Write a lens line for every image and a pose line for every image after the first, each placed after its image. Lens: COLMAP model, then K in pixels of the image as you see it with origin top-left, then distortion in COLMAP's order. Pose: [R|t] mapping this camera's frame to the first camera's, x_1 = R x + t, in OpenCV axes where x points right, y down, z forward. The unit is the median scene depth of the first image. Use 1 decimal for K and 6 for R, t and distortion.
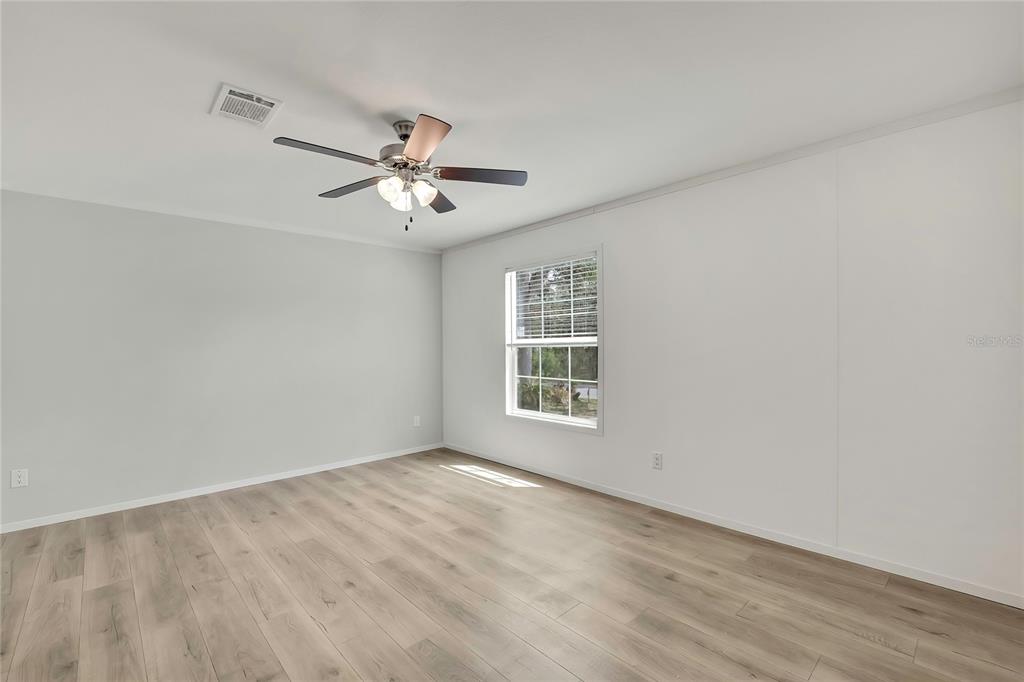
lens RADIAL K [[452.7, 0, 507.1], [0, 452.7, 347.9], [0, 0, 1]] dist [-0.013886, 0.000371]
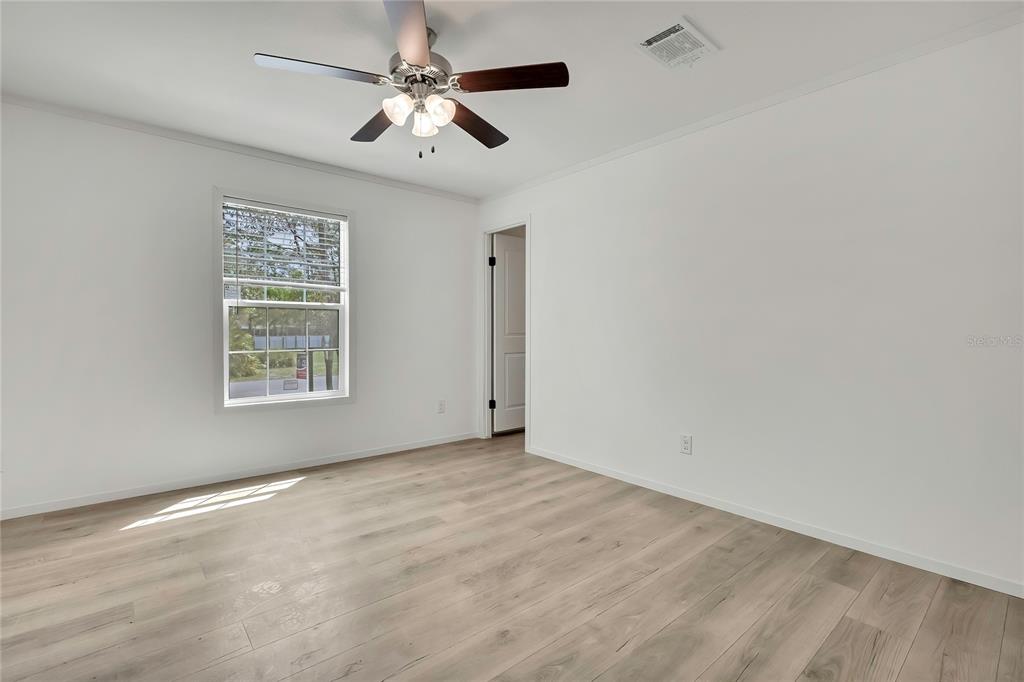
lens RADIAL K [[463.3, 0, 498.0], [0, 463.3, 324.8], [0, 0, 1]] dist [-0.018618, 0.000334]
pose [[0.051679, 0.024480, 0.998364, -0.912113], [0.002999, 0.999691, -0.024668, 0.053266], [-0.998659, 0.004269, 0.051589, 0.751217]]
